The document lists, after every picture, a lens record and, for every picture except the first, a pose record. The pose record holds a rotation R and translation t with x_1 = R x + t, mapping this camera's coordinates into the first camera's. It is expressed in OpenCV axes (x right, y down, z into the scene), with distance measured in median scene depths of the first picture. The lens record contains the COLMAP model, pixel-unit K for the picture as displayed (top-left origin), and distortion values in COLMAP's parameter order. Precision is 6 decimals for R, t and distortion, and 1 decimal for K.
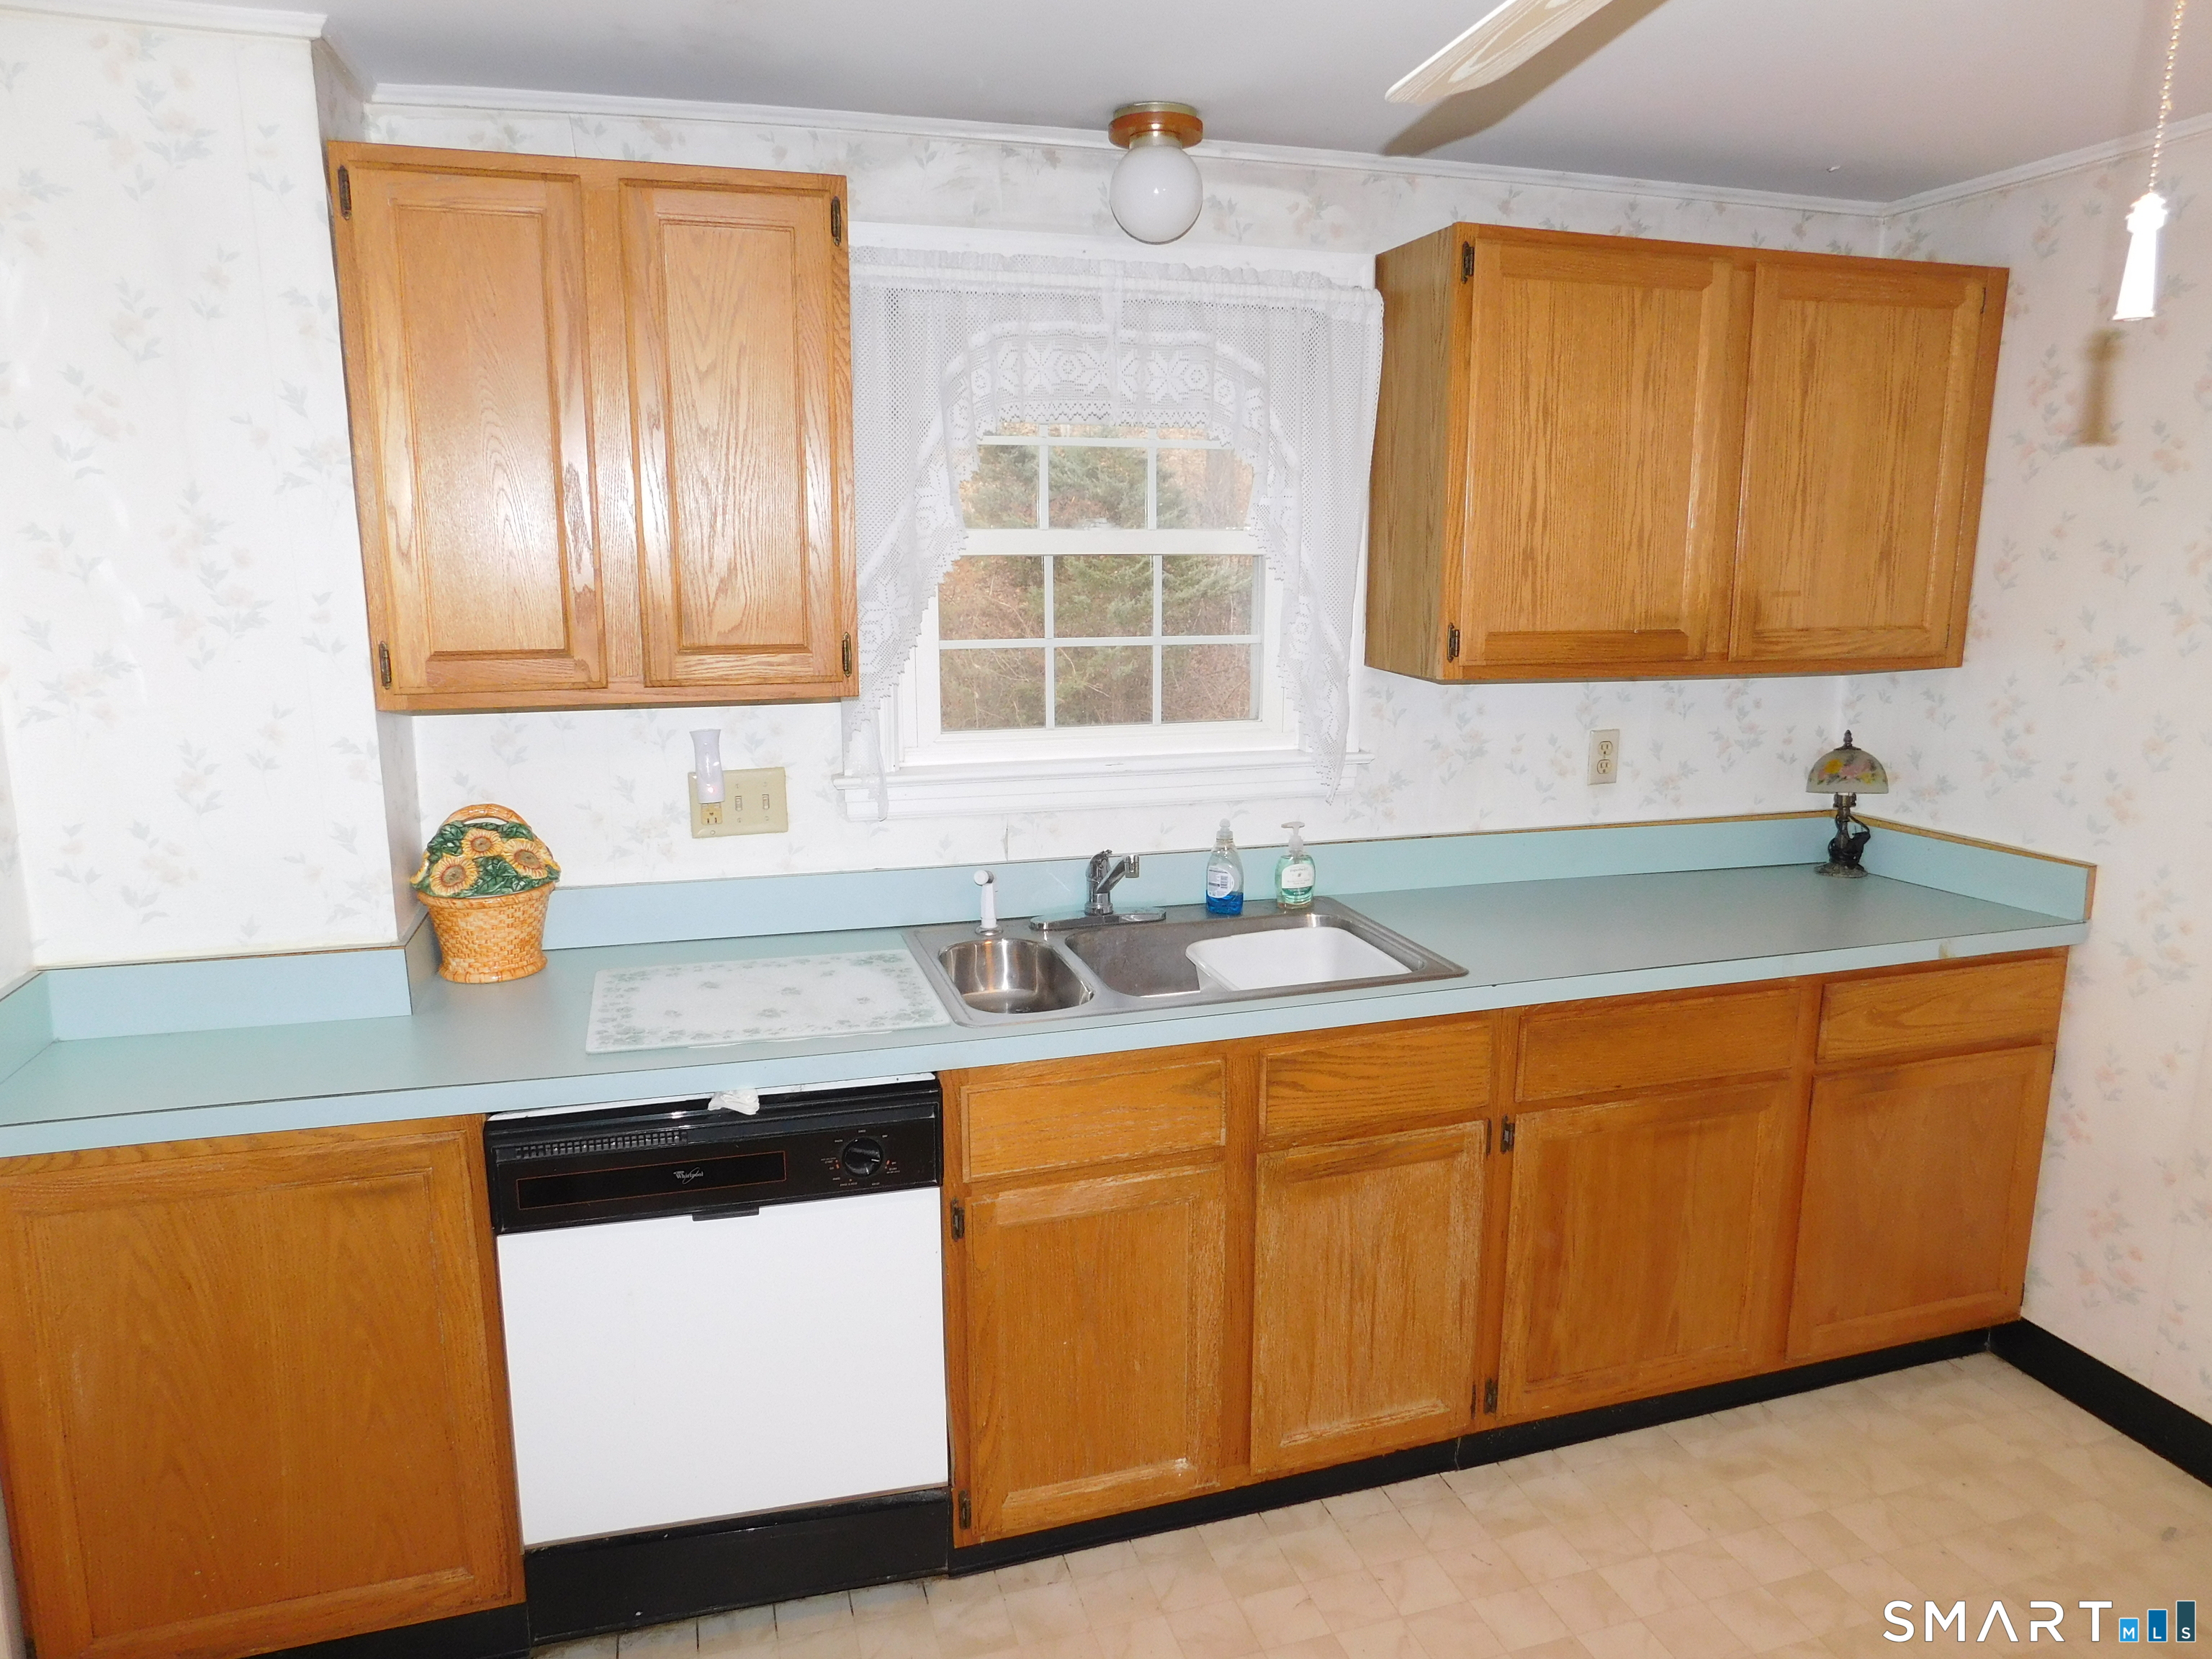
lens RADIAL K [[1452.7, 0, 1101.7], [0, 1452.7, 826.1], [0, 0, 1]] dist [-0.076793, 0.062612]
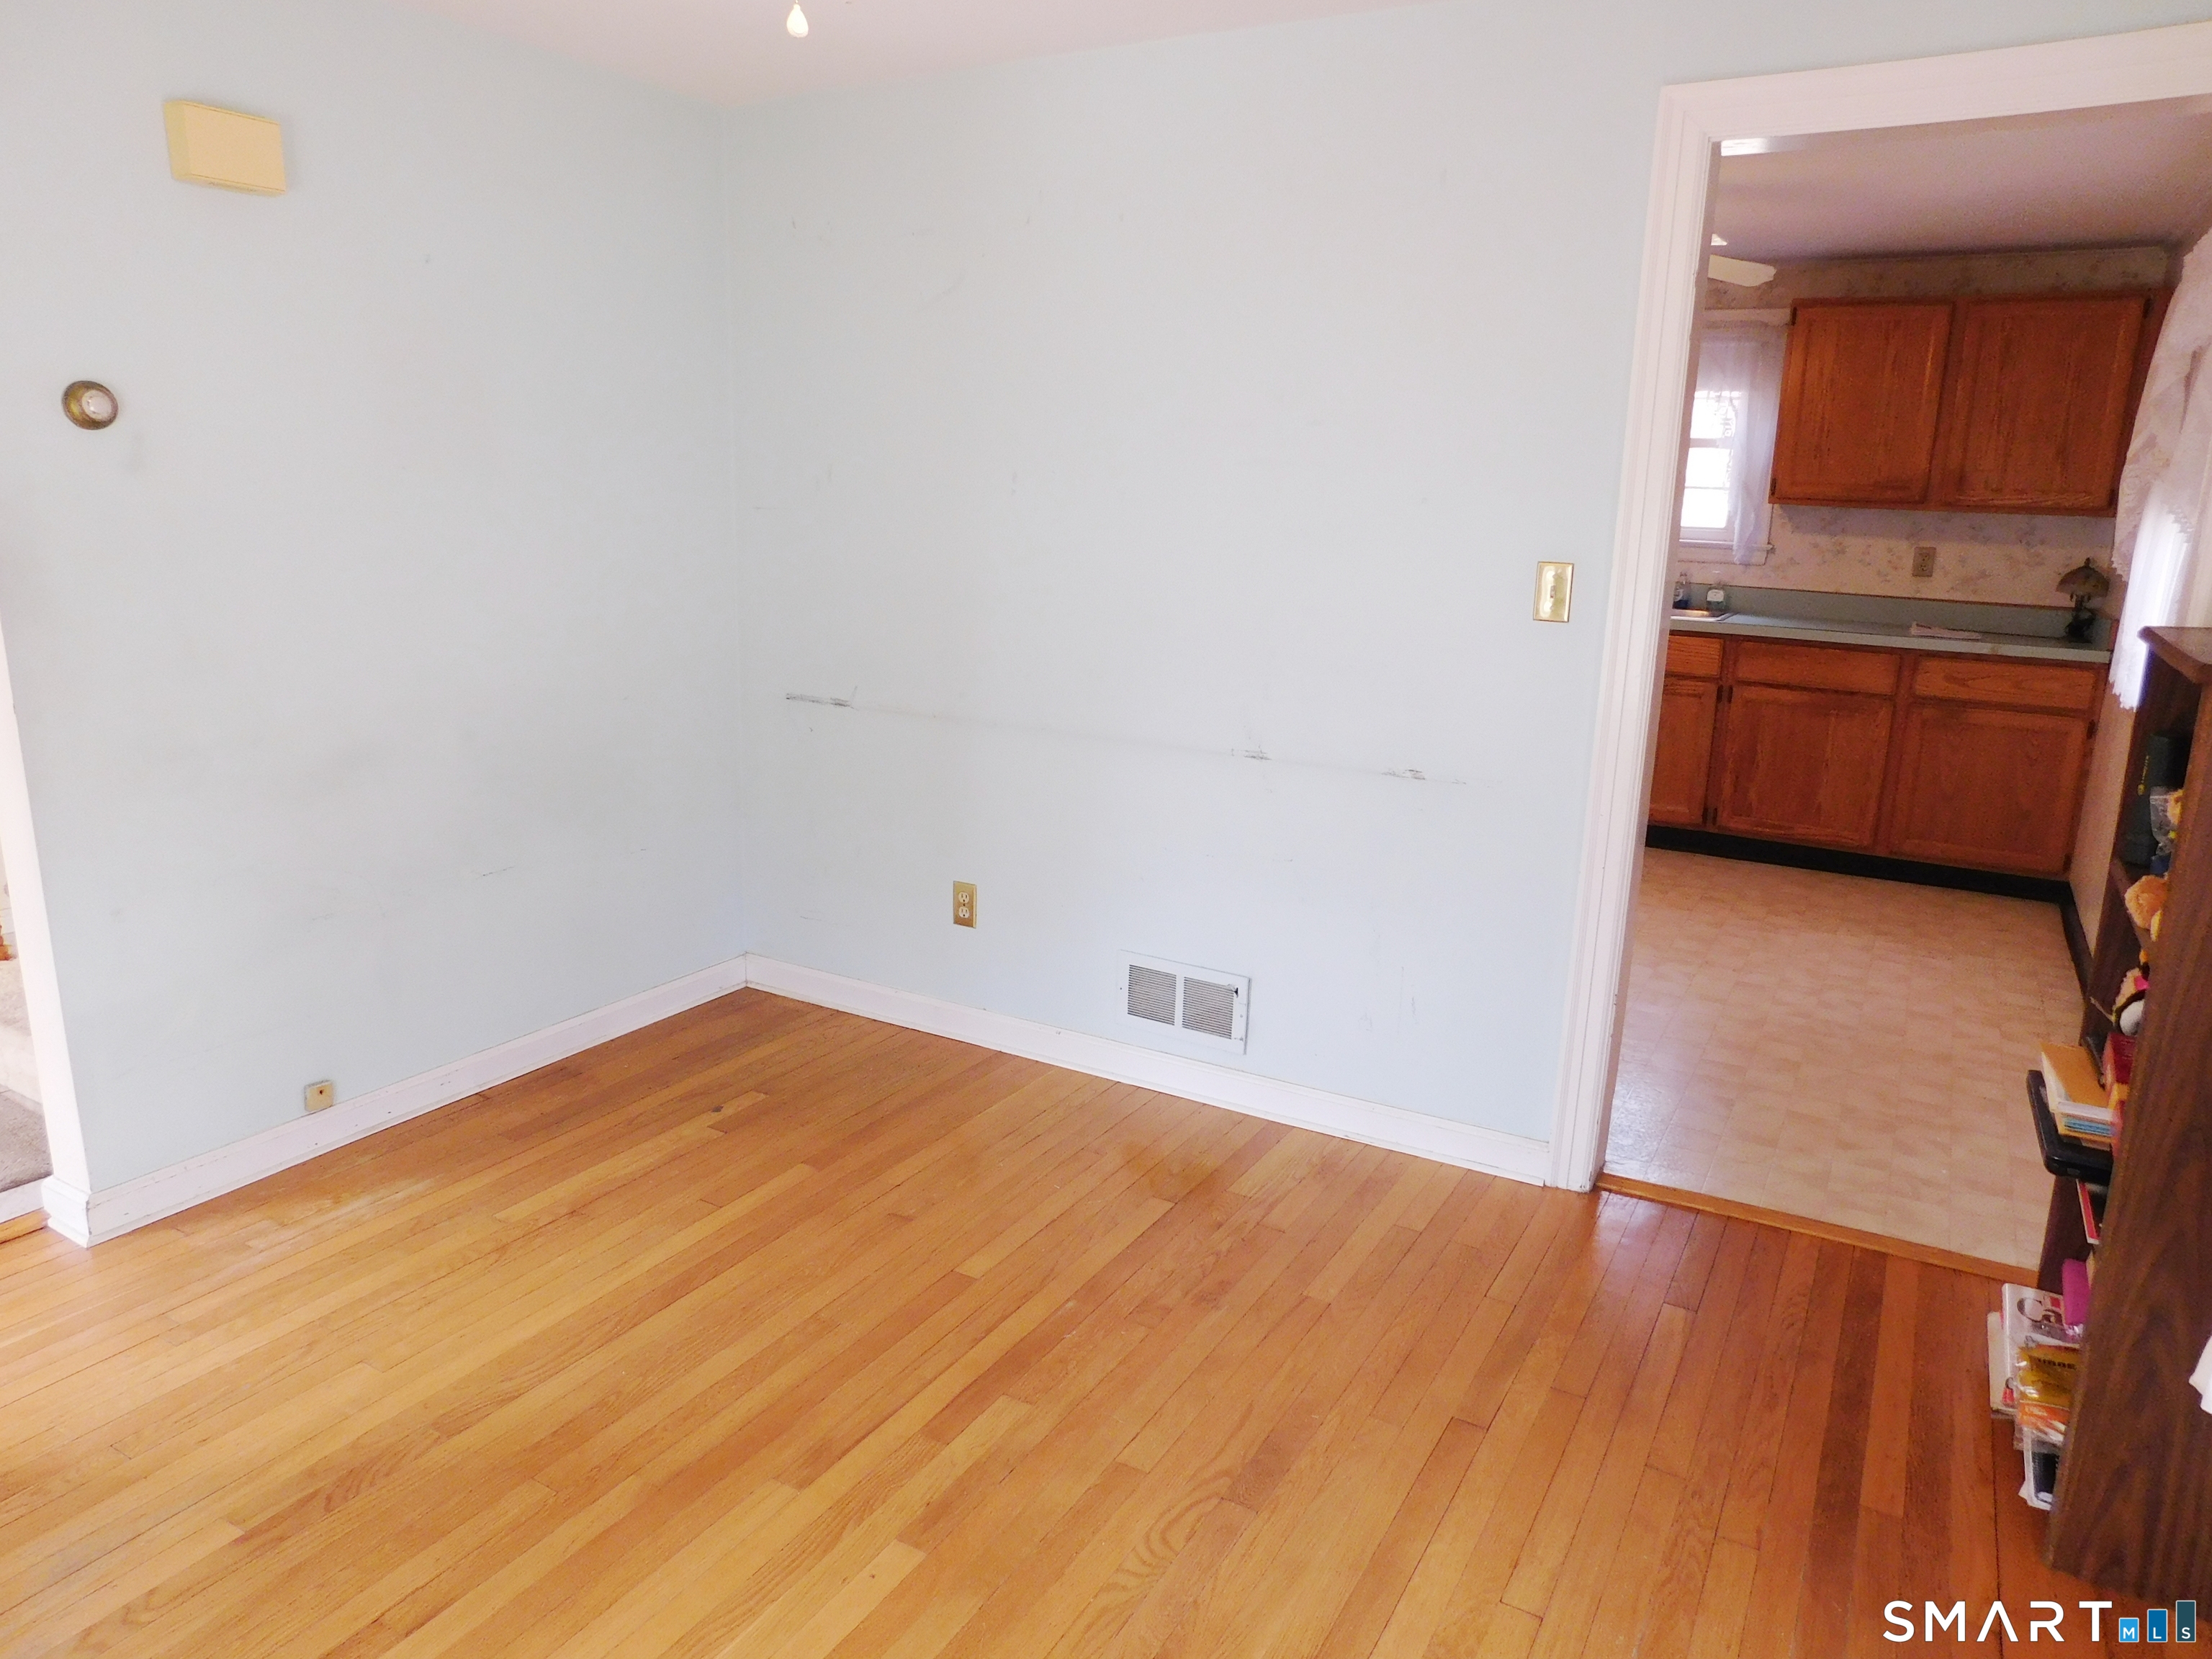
lens RADIAL K [[1452.7, 0, 1101.7], [0, 1452.7, 826.1], [0, 0, 1]] dist [-0.076793, 0.062612]
pose [[0.685755, 0.188800, -0.702919, 1.108364], [-0.163507, 0.981046, 0.103989, 0.306852], [0.709229, 0.043622, 0.703627, -1.188081]]
